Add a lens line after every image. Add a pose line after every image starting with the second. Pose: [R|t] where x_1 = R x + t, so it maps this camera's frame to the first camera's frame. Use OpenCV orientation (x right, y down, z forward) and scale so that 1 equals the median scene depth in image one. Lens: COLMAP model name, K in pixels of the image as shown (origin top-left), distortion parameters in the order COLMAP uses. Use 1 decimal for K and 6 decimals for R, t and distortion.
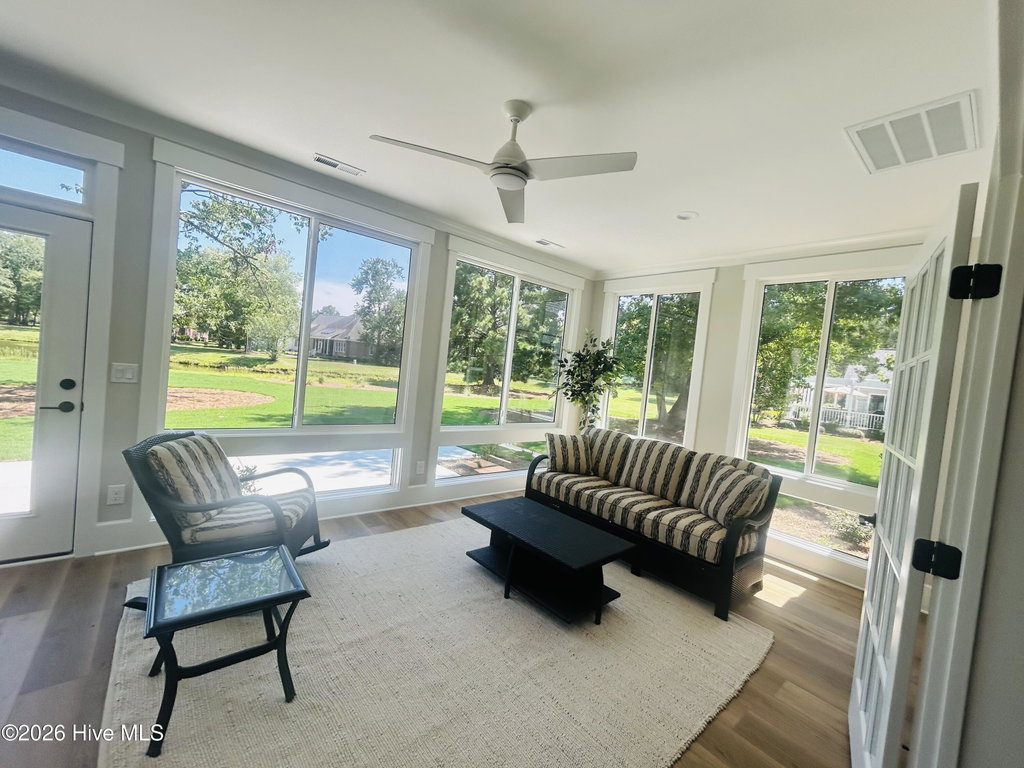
lens RADIAL K [[417.0, 0, 511.2], [0, 417.0, 381.2], [0, 0, 1]] dist [0.001095, -0.000901]
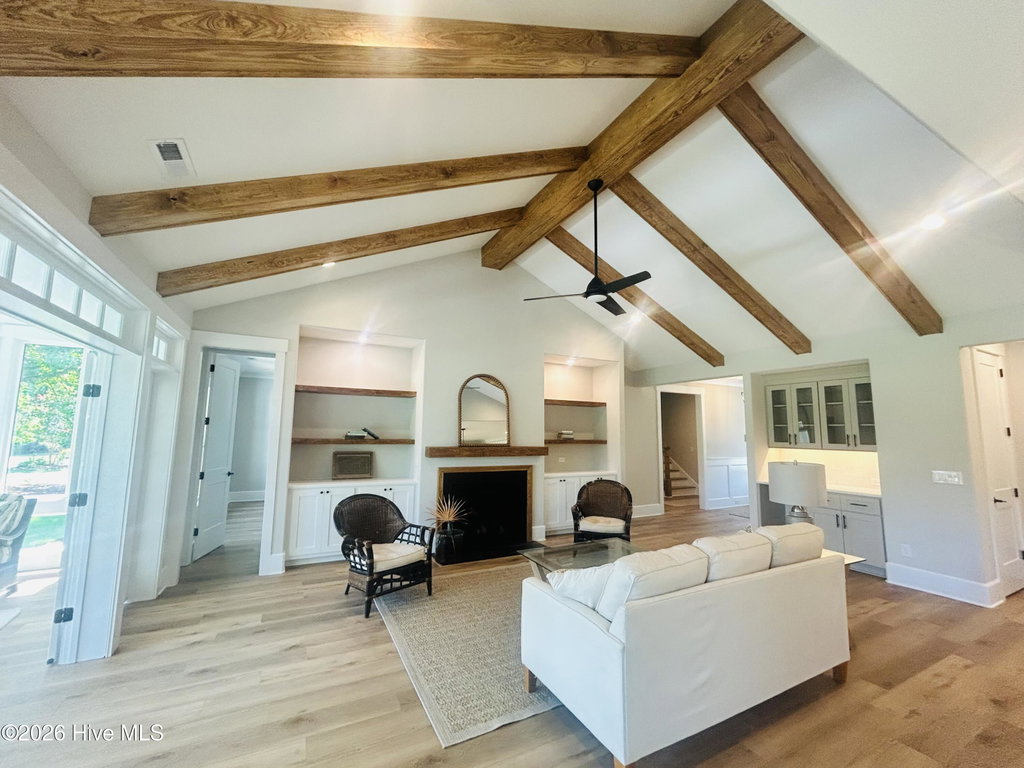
lens RADIAL K [[417.0, 0, 512.1], [0, 417.0, 381.7], [0, 0, 1]] dist [0.001095, -0.000901]
pose [[0.215634, 0.016594, 0.976333, -0.202305], [0.044201, 0.998665, -0.026736, -0.023260], [-0.975473, 0.048920, 0.214613, -0.487559]]
